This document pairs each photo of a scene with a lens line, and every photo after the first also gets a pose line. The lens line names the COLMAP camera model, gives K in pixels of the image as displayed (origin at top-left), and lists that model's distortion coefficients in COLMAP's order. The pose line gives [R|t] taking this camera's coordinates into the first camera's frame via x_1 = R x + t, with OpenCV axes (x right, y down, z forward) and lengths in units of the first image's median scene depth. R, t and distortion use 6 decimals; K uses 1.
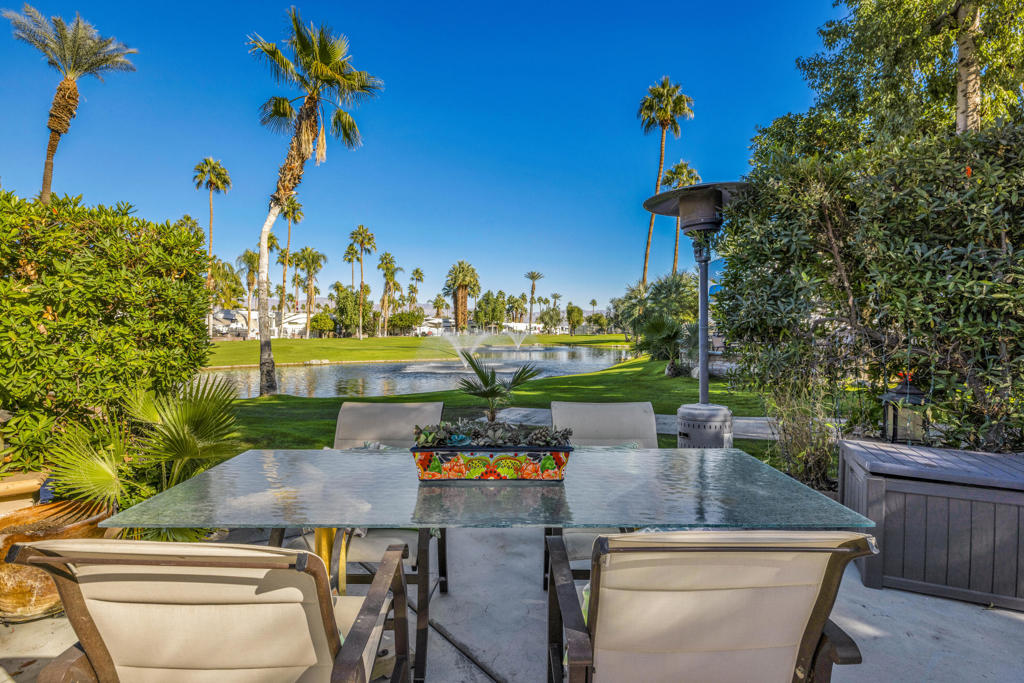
lens RADIAL K [[495.0, 0, 506.9], [0, 495.0, 338.2], [0, 0, 1]] dist [-0.005520, 0.000686]
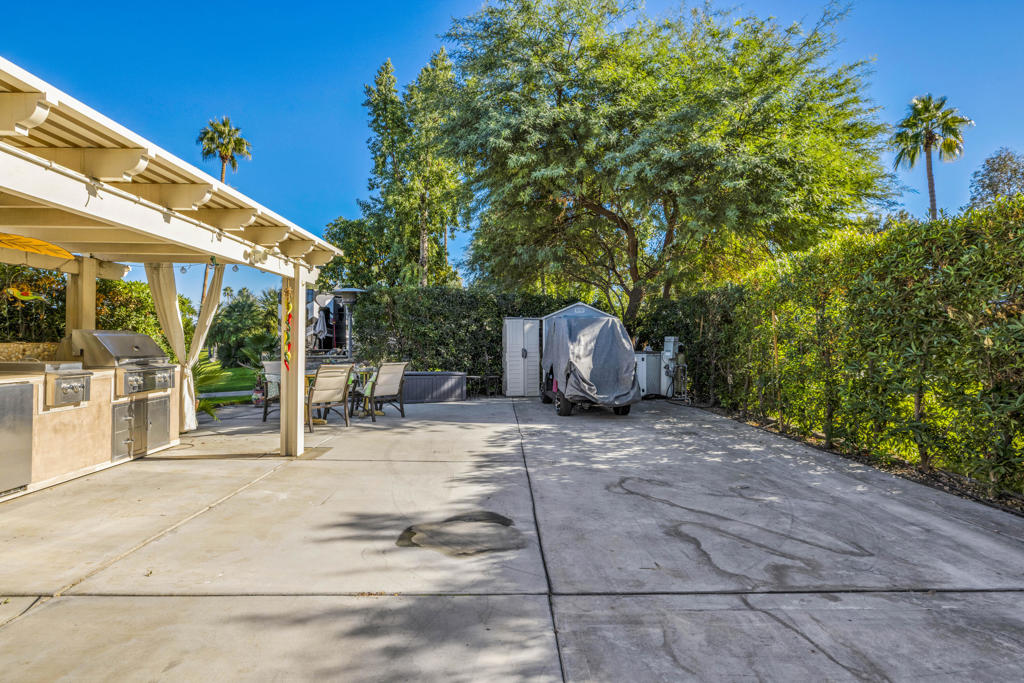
lens RADIAL K [[495.0, 0, 506.0], [0, 495.0, 332.4], [0, 0, 1]] dist [-0.005520, 0.000686]
pose [[0.620711, 0.018895, 0.783812, -0.104960], [0.013090, 0.999320, -0.034457, 0.004425], [-0.783930, 0.031648, 0.620042, -0.120086]]
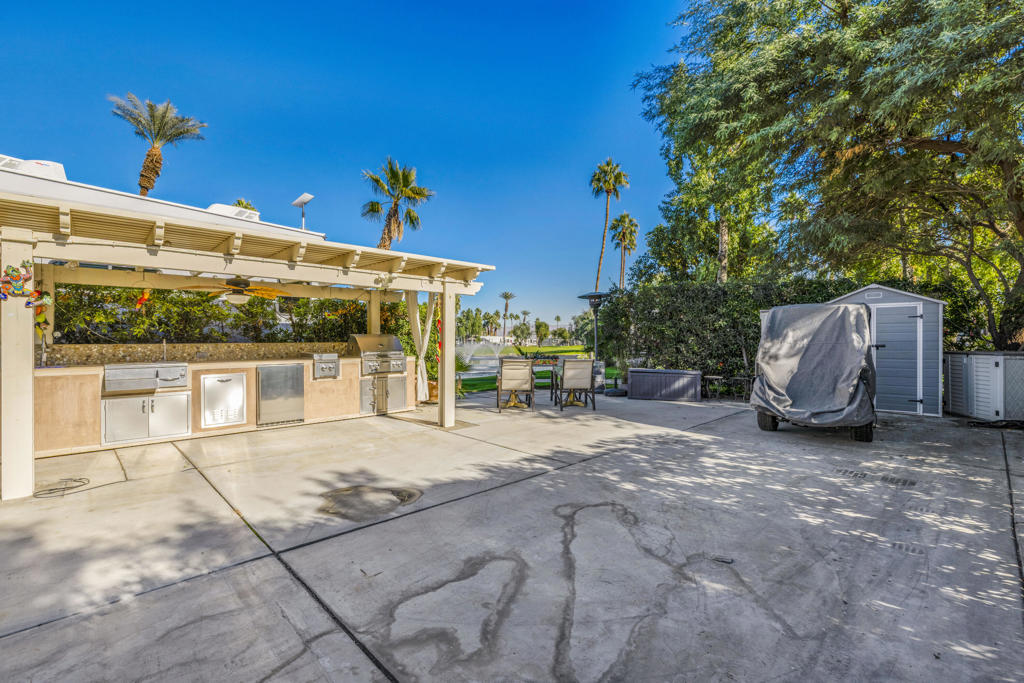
lens RADIAL K [[448.2, 0, 518.3], [0, 448.2, 345.5], [0, 0, 1]] dist [0.002084, 0.000511]
pose [[0.996357, -0.003320, 0.085213, -0.028596], [0.004170, 0.999943, -0.009793, 0.004862], [-0.085176, 0.010112, 0.996315, -0.152202]]
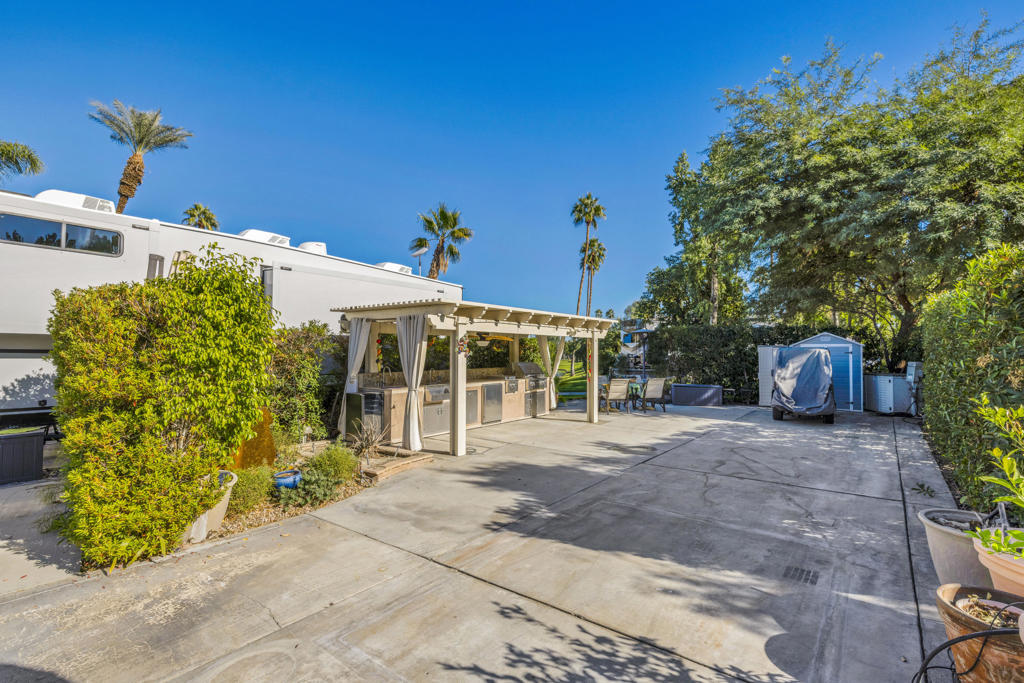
lens RADIAL K [[467.7, 0, 543.2], [0, 467.7, 340.9], [0, 0, 1]] dist [0.001323, 0.001266]
pose [[0.965536, 0.008831, 0.260120, -0.130052], [0.003062, 0.998970, -0.045281, -0.001585], [-0.260252, 0.044517, 0.964514, -0.233527]]
